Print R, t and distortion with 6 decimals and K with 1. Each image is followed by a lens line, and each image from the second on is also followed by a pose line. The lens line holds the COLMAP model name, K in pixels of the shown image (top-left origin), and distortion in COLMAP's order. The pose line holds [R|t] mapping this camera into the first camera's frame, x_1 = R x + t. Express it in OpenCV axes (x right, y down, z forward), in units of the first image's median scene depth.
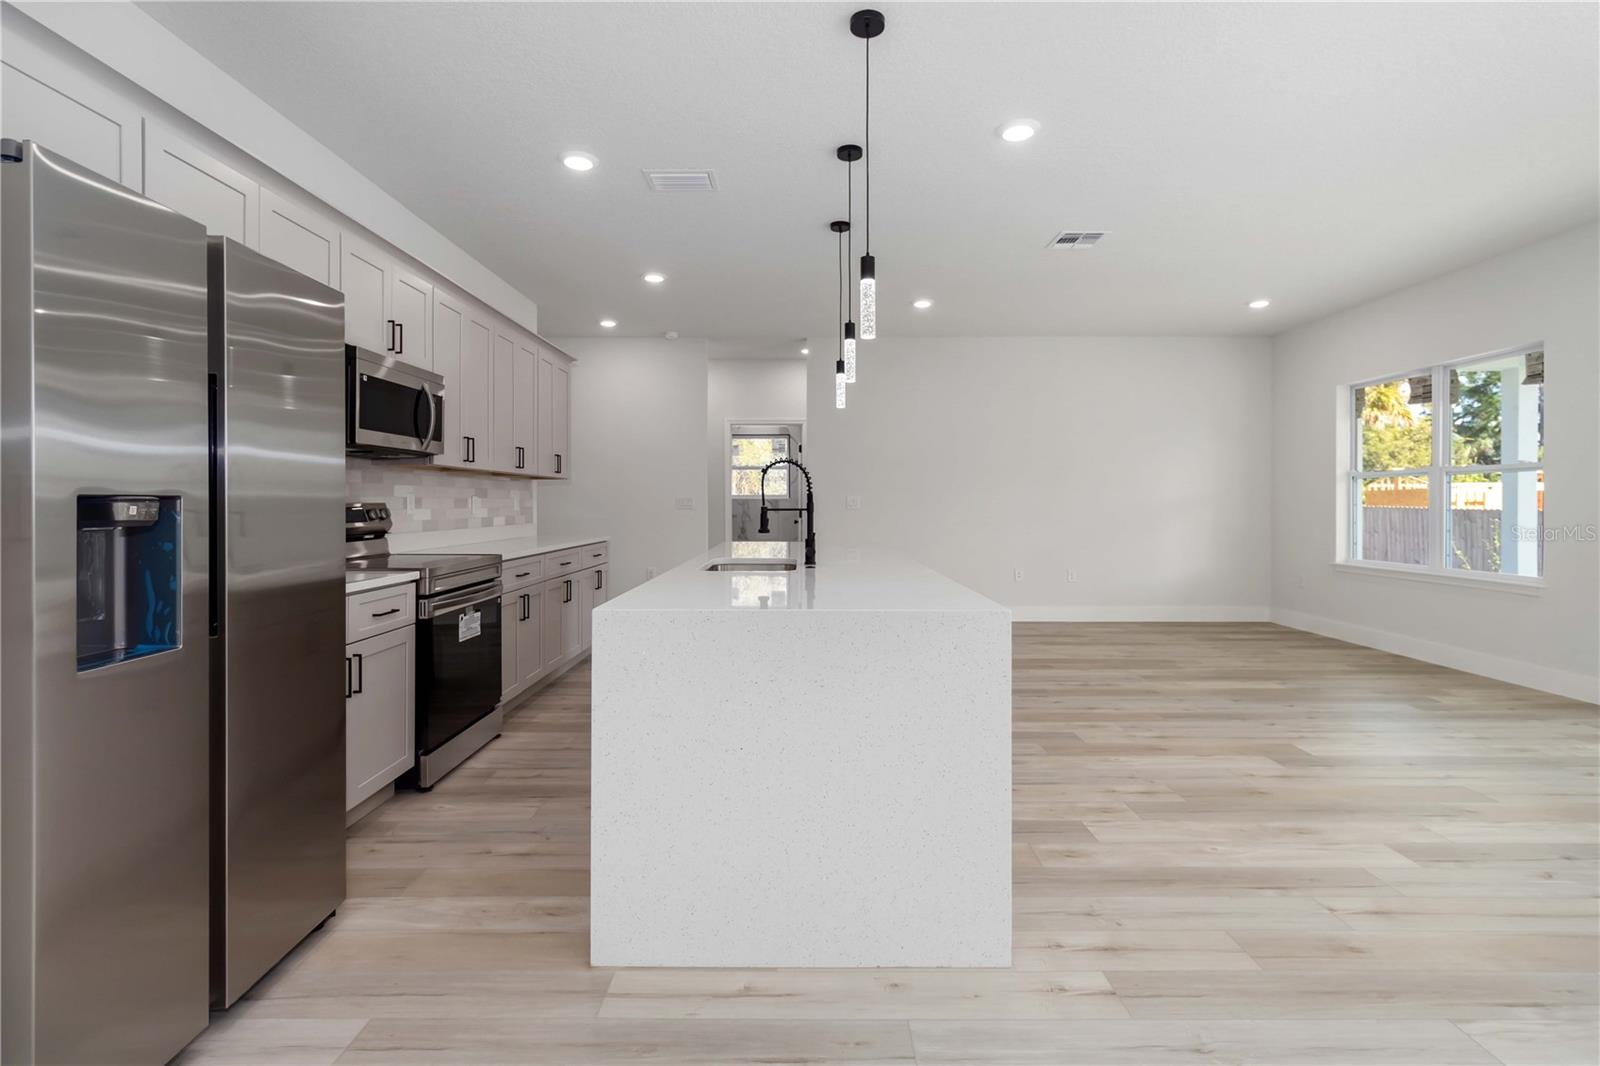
lens RADIAL K [[758.4, 0, 801.5], [0, 758.4, 506.1], [0, 0, 1]] dist [0.000323, 0.000617]
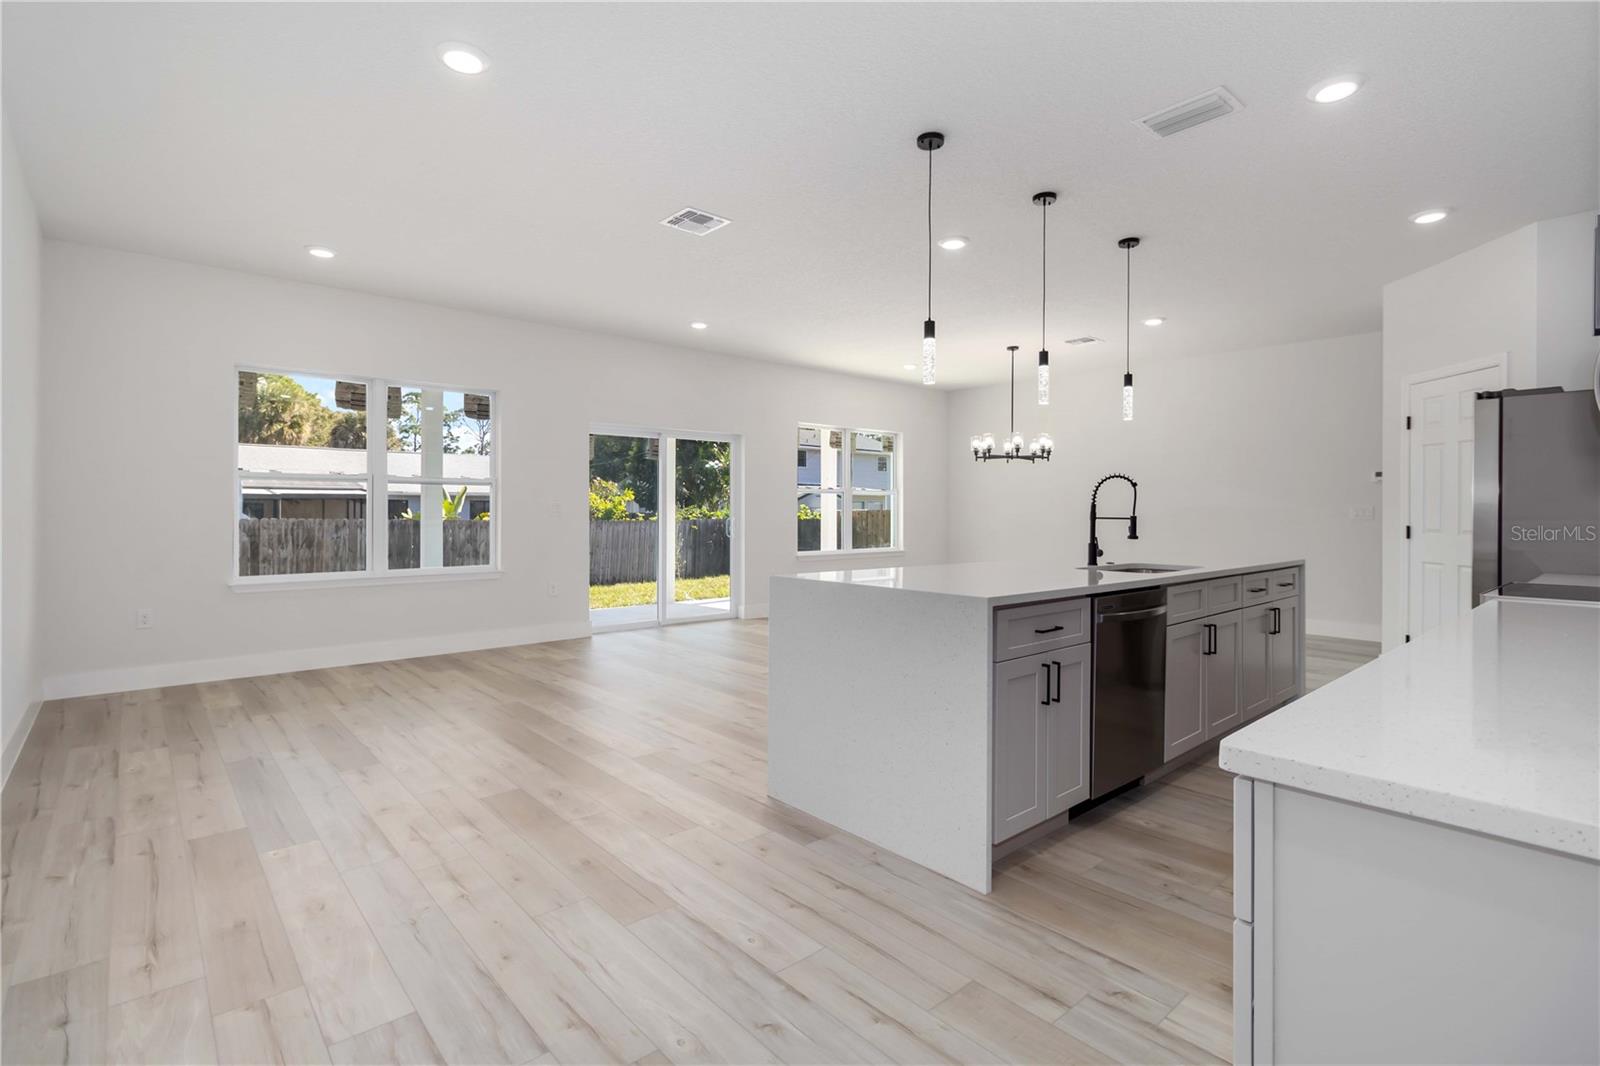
lens RADIAL K [[758.4, 0, 801.5], [0, 758.4, 506.1], [0, 0, 1]] dist [0.000323, 0.000617]
pose [[-0.665051, 0.002179, 0.746795, -0.566064], [-0.000303, 0.999995, -0.003188, -0.010029], [-0.746798, -0.002346, -0.665047, 2.123029]]
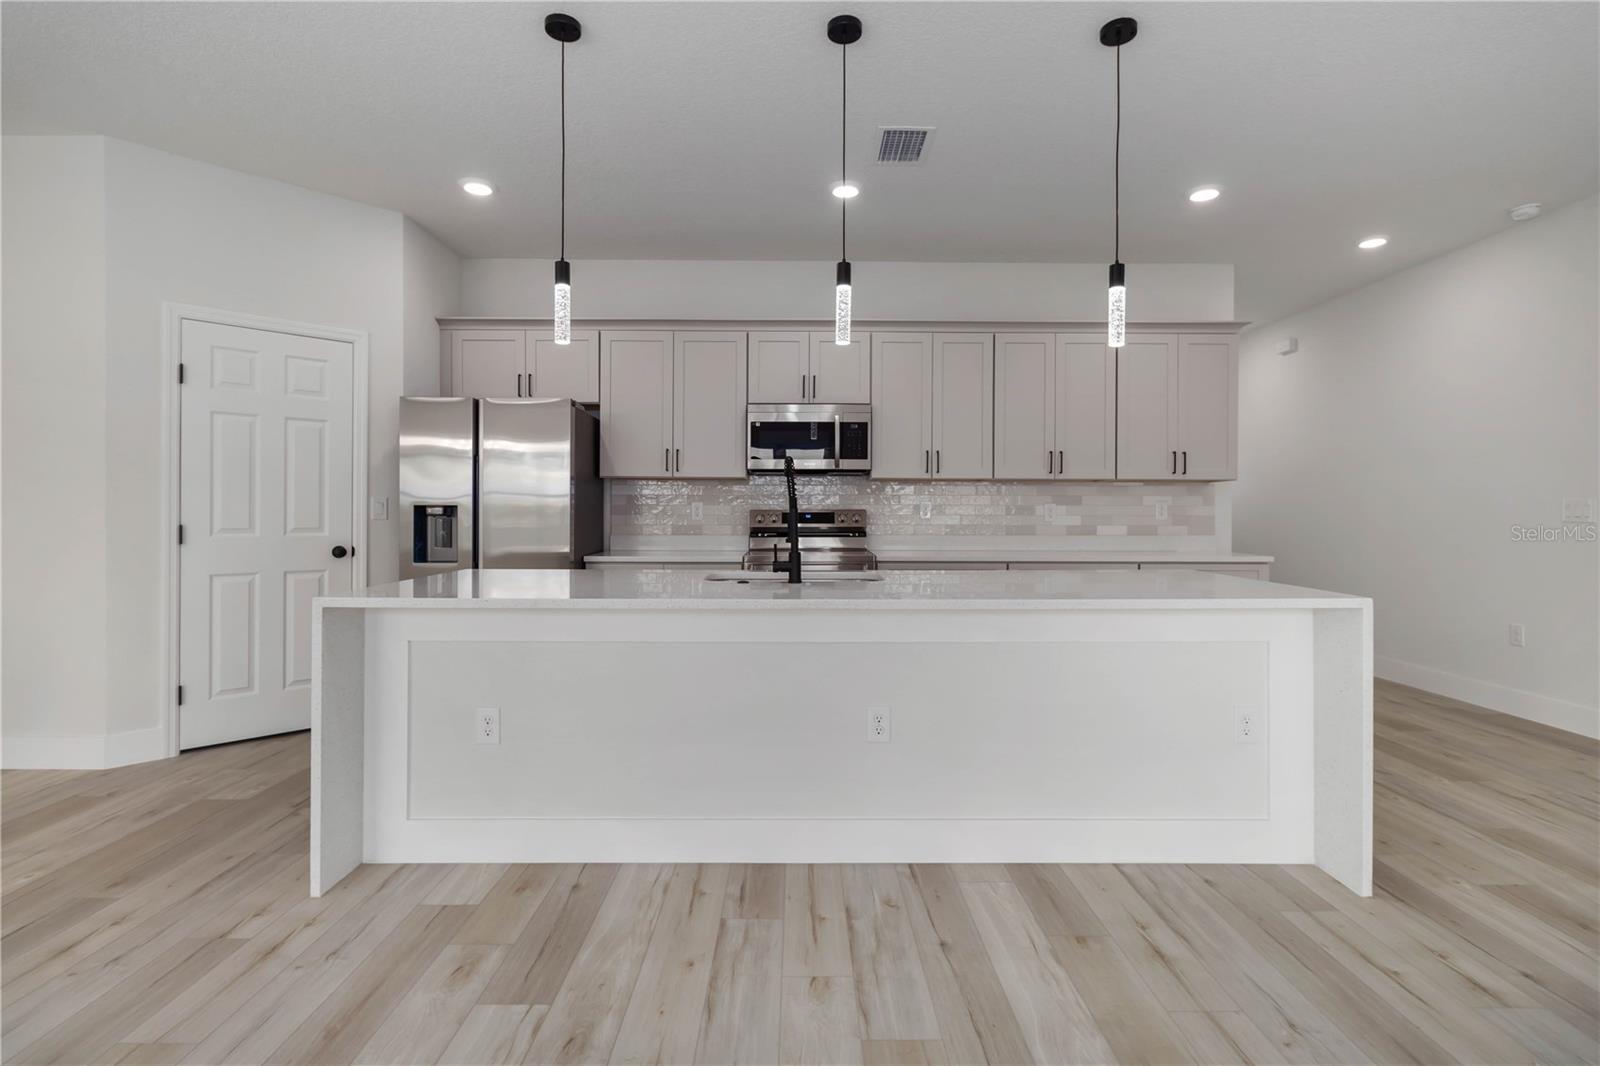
lens RADIAL K [[758.4, 0, 801.5], [0, 758.4, 506.1], [0, 0, 1]] dist [0.000323, 0.000617]
pose [[0.009546, -0.005639, -0.999939, 0.845143], [-0.007786, 0.999953, -0.005714, -0.001316], [0.999924, 0.007840, 0.009502, 1.005265]]
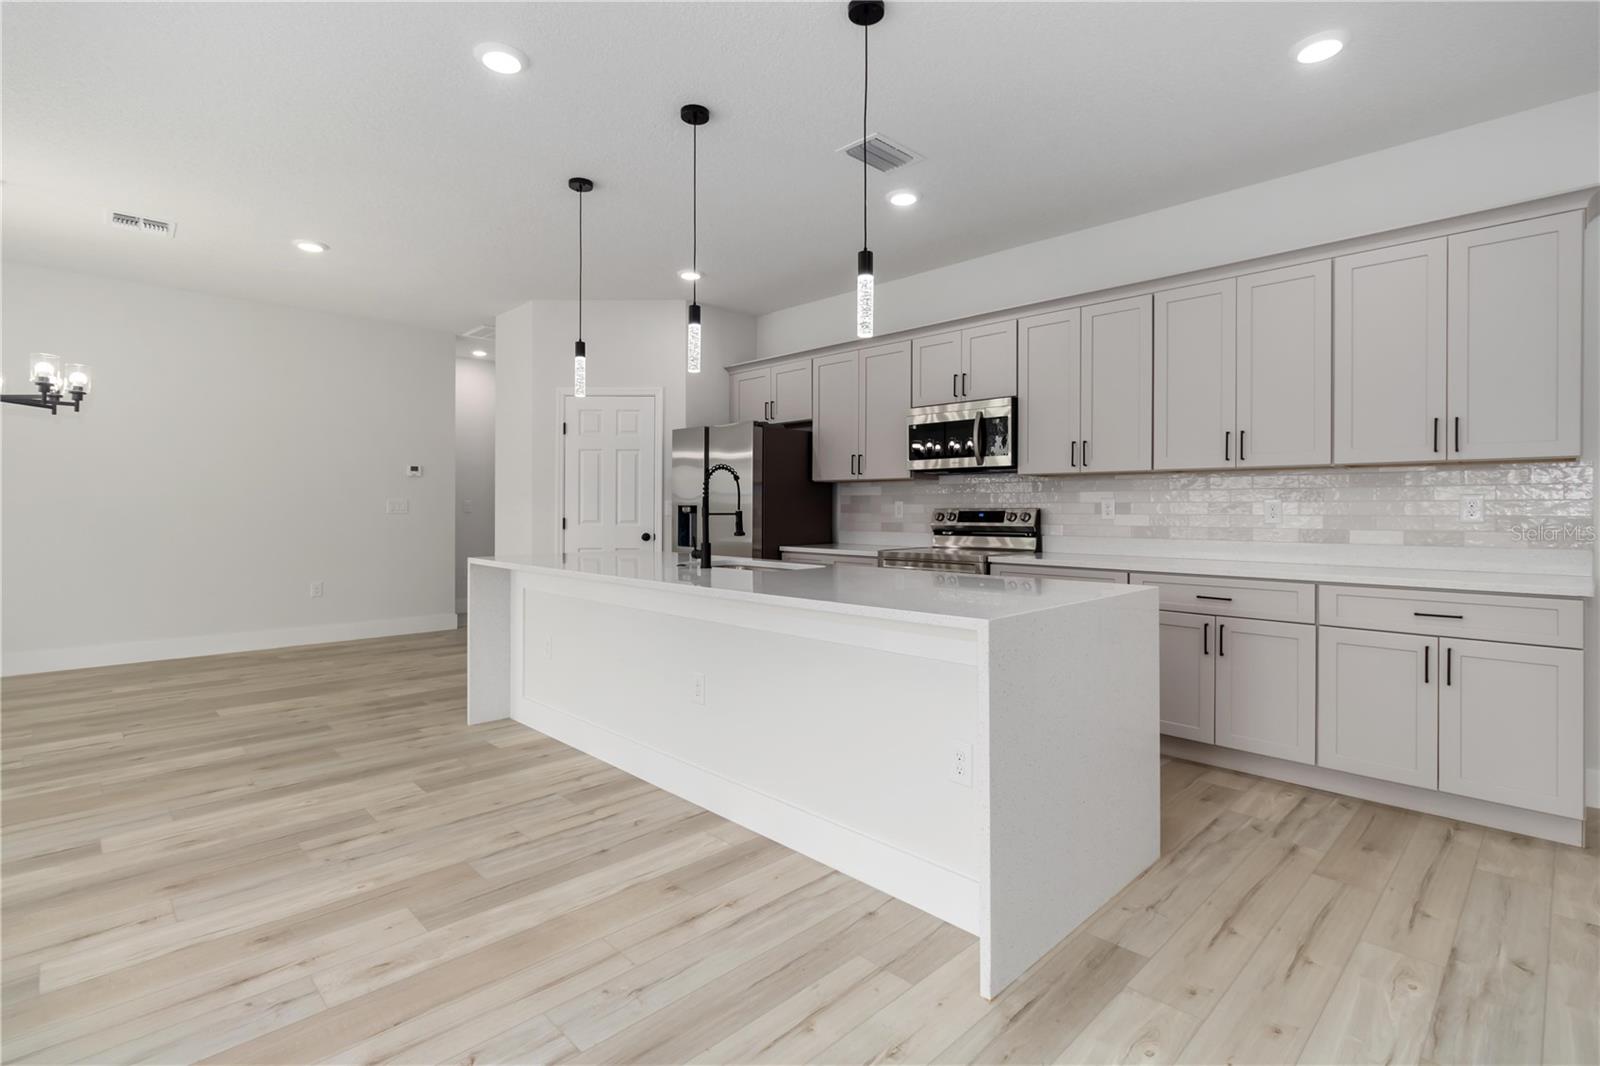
lens RADIAL K [[758.4, 0, 801.5], [0, 758.4, 506.1], [0, 0, 1]] dist [0.000323, 0.000617]
pose [[-0.710072, -0.002563, -0.704125, 0.637247], [-0.005020, 0.999986, 0.001423, -0.007428], [0.704111, 0.004545, -0.710075, 1.817680]]
